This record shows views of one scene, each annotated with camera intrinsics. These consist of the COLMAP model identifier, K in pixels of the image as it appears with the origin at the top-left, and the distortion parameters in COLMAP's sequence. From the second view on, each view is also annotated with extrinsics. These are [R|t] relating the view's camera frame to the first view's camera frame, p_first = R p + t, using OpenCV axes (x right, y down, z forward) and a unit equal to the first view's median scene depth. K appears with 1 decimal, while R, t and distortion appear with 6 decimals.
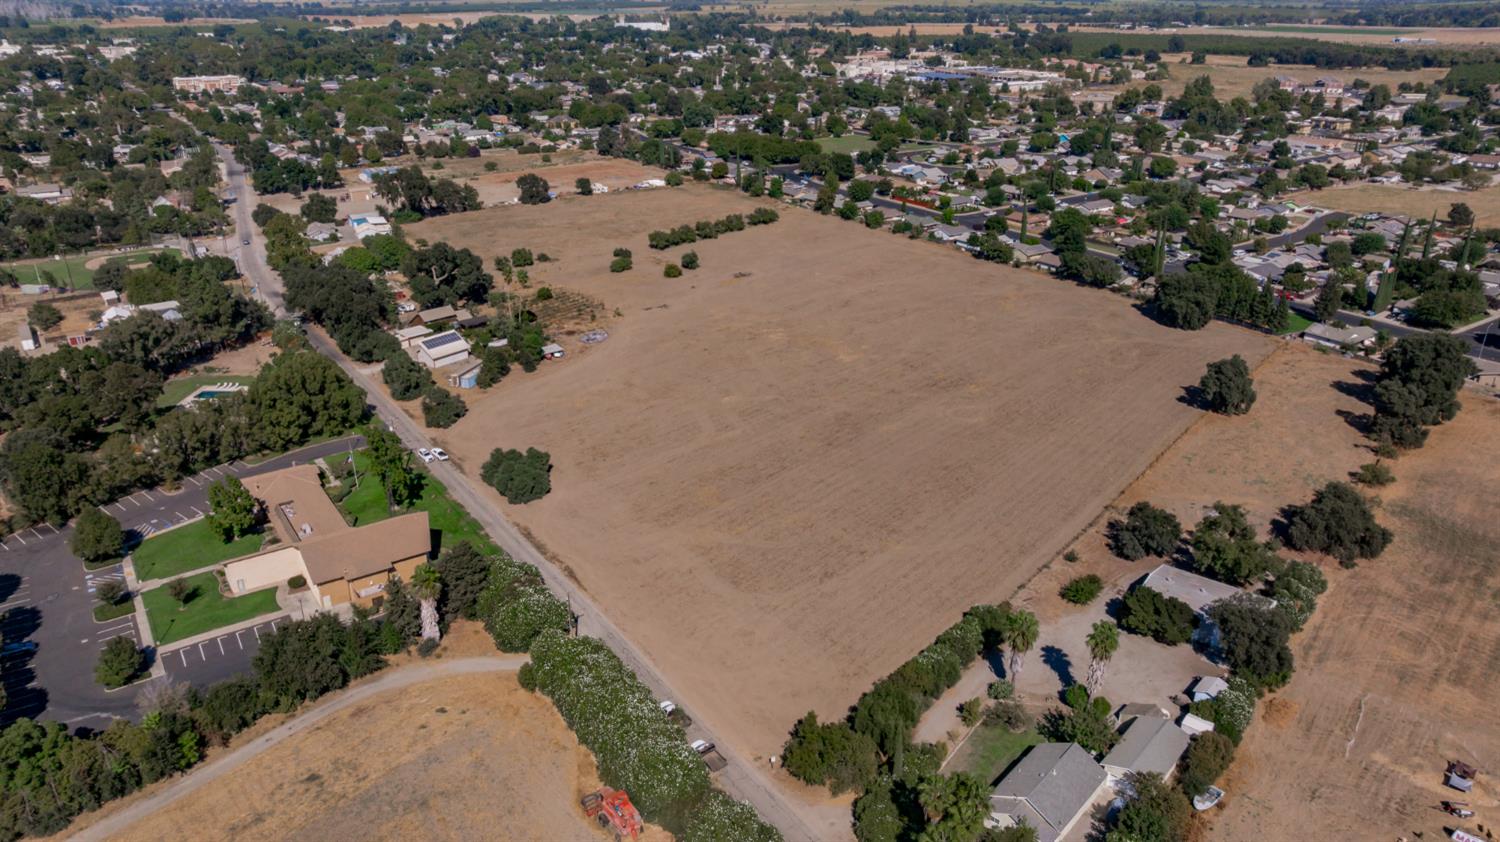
lens RADIAL K [[1050.1, 0, 751.3], [0, 1050.1, 418.2], [0, 0, 1]] dist [-0.042307, 0.047943]
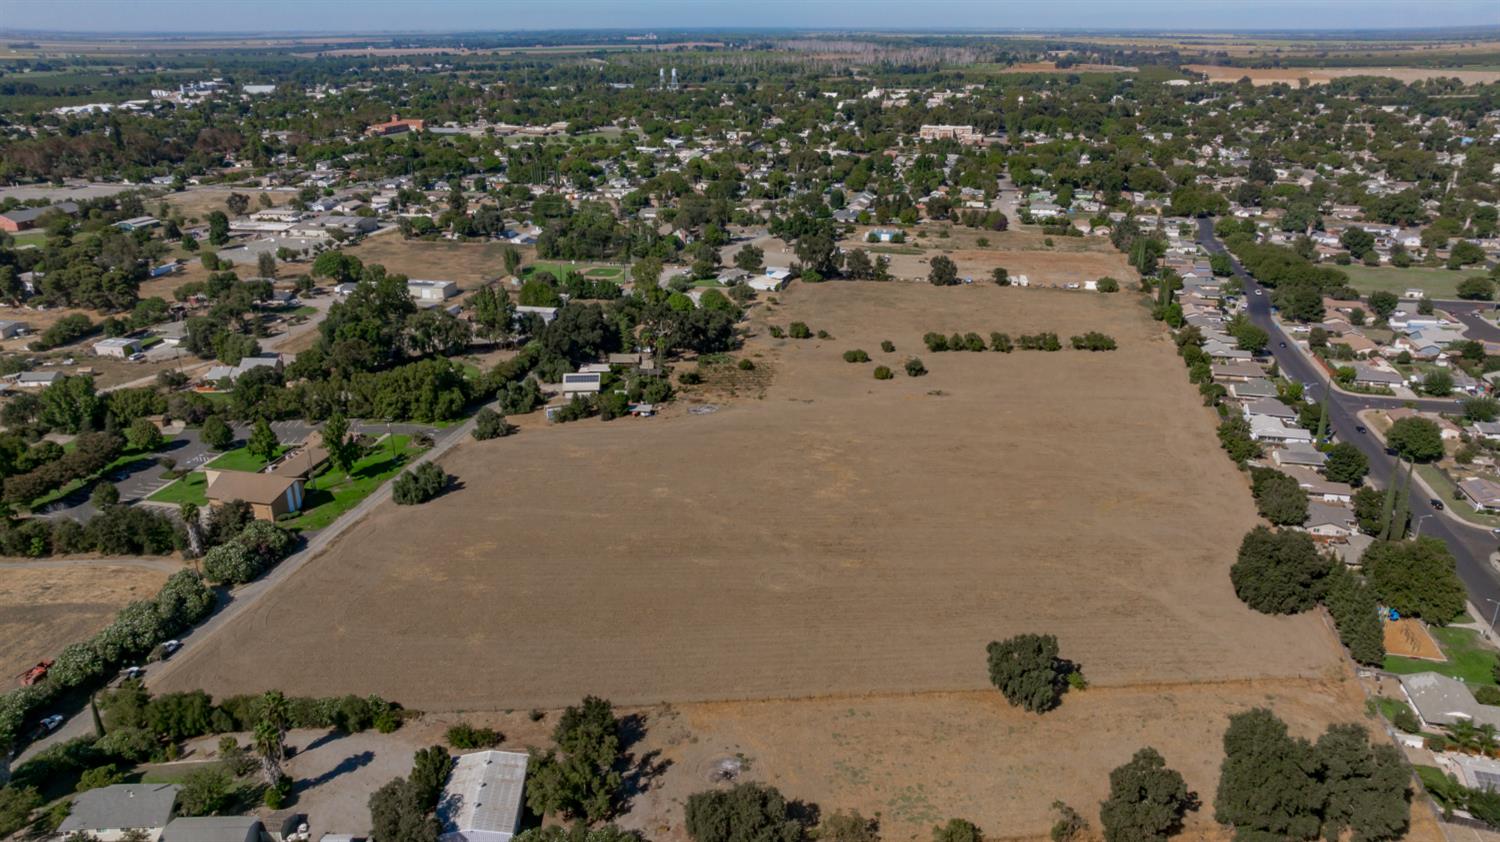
lens RADIAL K [[1050.1, 0, 748.4], [0, 1050.1, 425.3], [0, 0, 1]] dist [-0.042307, 0.047943]
pose [[0.675748, 0.263039, -0.688603, 0.430970], [-0.283276, 0.955098, 0.086850, -0.113316], [0.680529, 0.136376, 0.719918, 0.152781]]
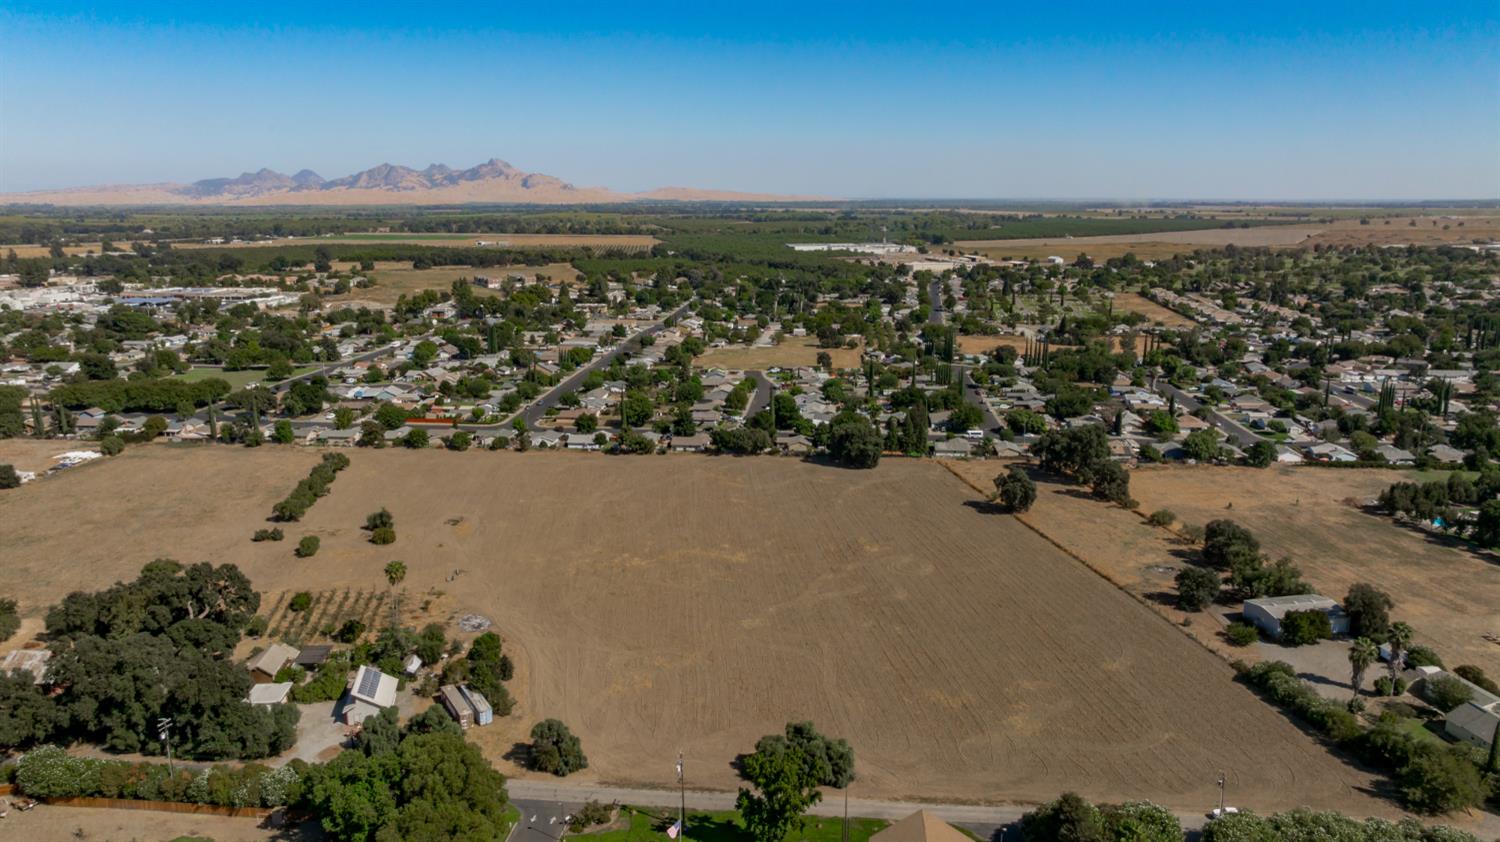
lens RADIAL K [[1050.1, 0, 749.6], [0, 1050.1, 418.8], [0, 0, 1]] dist [-0.042307, 0.047943]
pose [[0.641407, -0.160742, 0.750173, -0.384372], [0.298045, 0.953211, -0.050584, -0.080442], [-0.706942, 0.256030, 0.659304, 0.192164]]
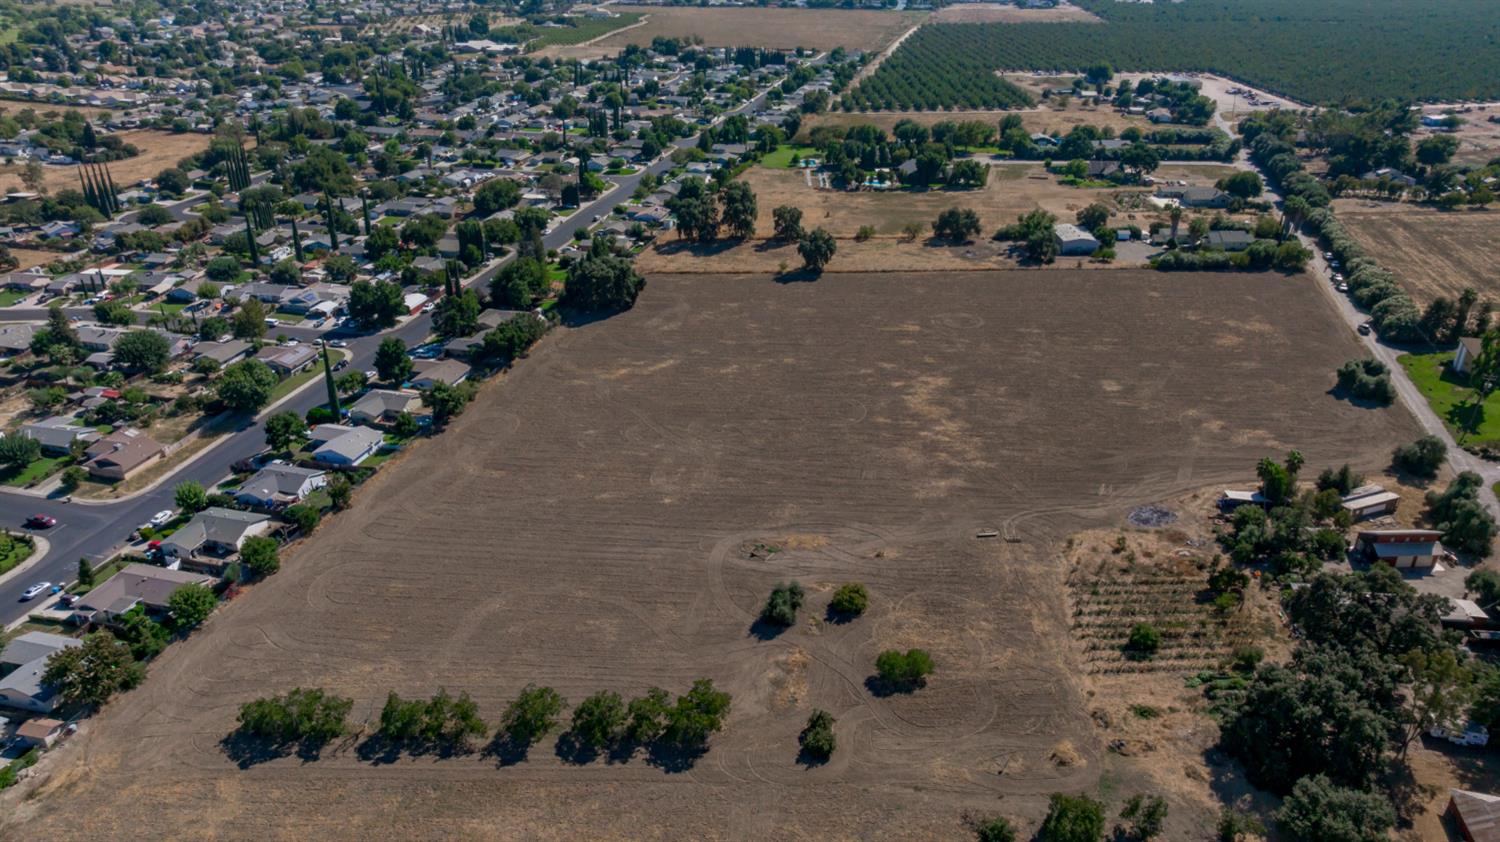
lens RADIAL K [[1050.1, 0, 747.0], [0, 1050.1, 426.1], [0, 0, 1]] dist [-0.042307, 0.047943]
pose [[-0.643601, -0.336665, 0.687339, -0.283946], [0.304580, 0.711219, 0.633560, -0.419805], [-0.702146, 0.617109, -0.355200, 0.918313]]
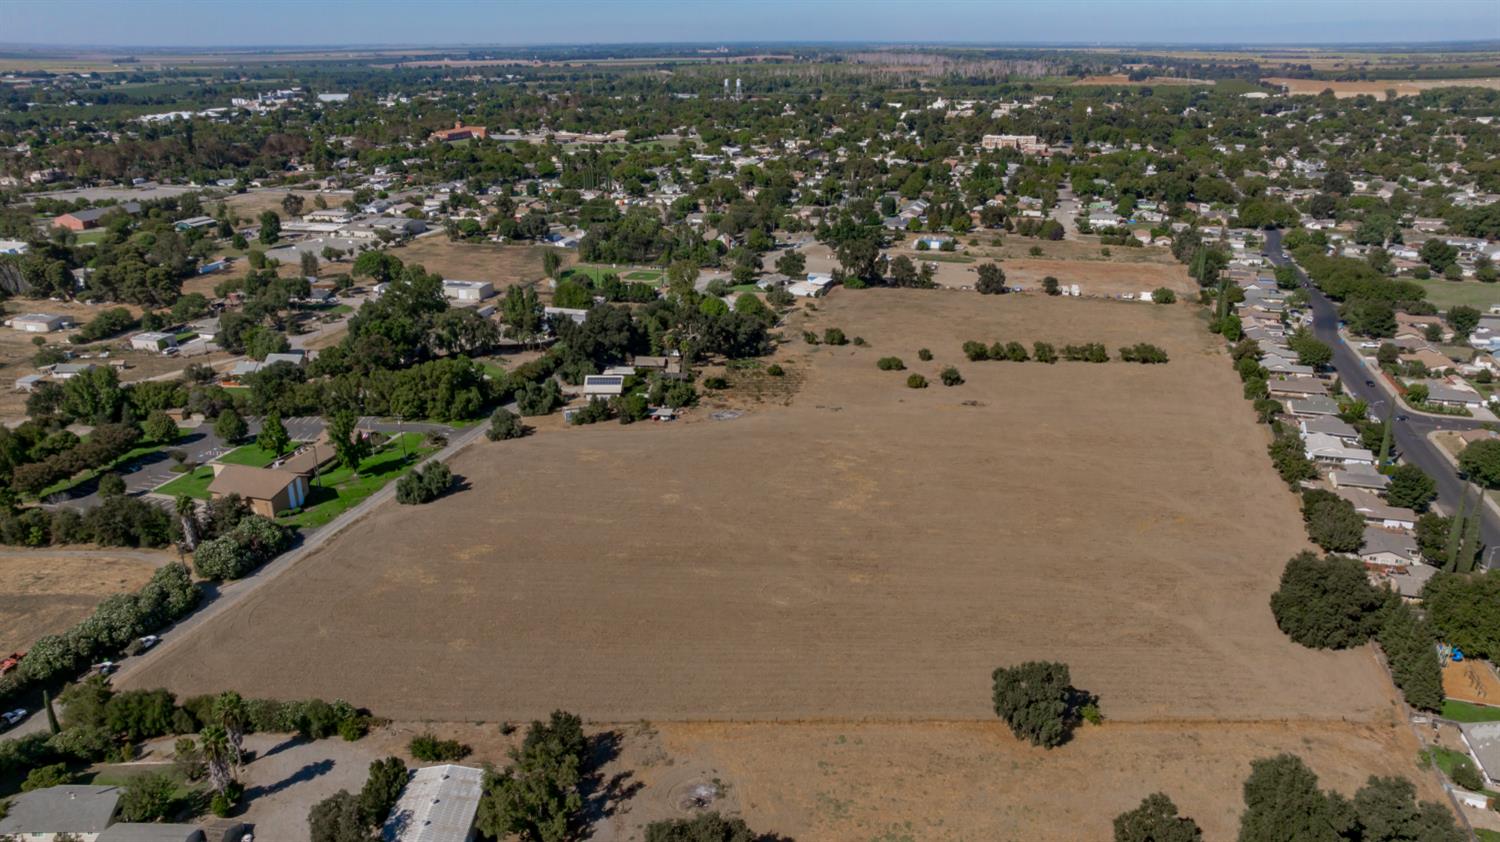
lens RADIAL K [[1050.1, 0, 748.7], [0, 1050.1, 426.5], [0, 0, 1]] dist [-0.042307, 0.047943]
pose [[0.626550, 0.270187, -0.731050, 0.431454], [-0.299591, 0.949413, 0.094126, -0.115153], [0.719500, 0.160041, 0.675800, 0.191369]]
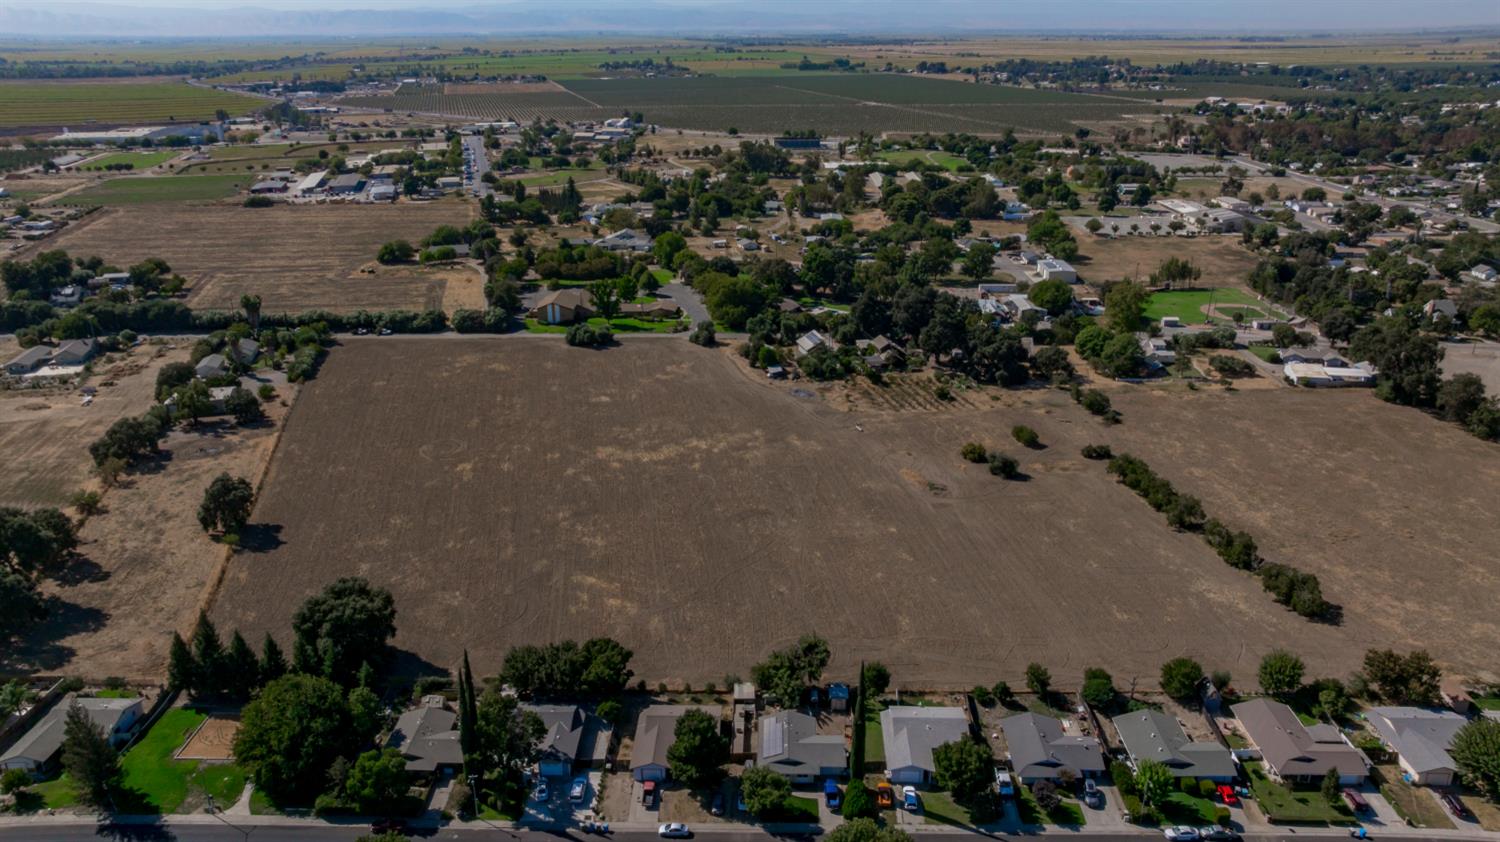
lens RADIAL K [[1050.1, 0, 749.9], [0, 1050.1, 416.7], [0, 0, 1]] dist [-0.042307, 0.047943]
pose [[-0.587253, 0.287241, -0.756721, 0.476659], [-0.308604, 0.784832, 0.537404, -0.417035], [0.748263, 0.549119, -0.372251, 0.909257]]
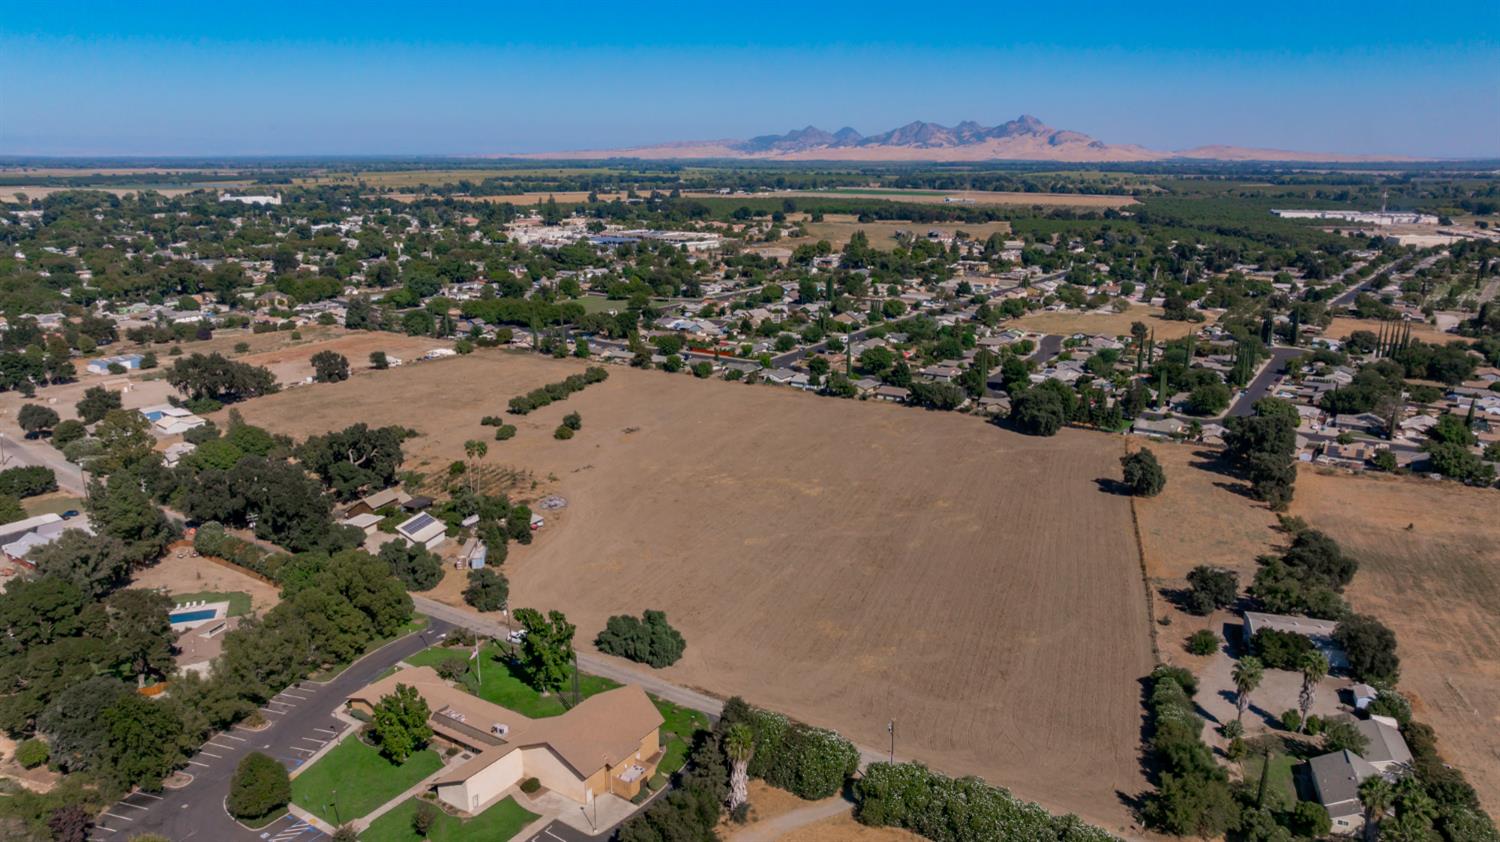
lens RADIAL K [[1050.1, 0, 750.4], [0, 1050.1, 417.6], [0, 0, 1]] dist [-0.042307, 0.047943]
pose [[0.925491, -0.091658, 0.367513, -0.217206], [0.145322, 0.981950, -0.121060, -0.007213], [-0.349784, 0.165447, 0.922106, 0.016942]]
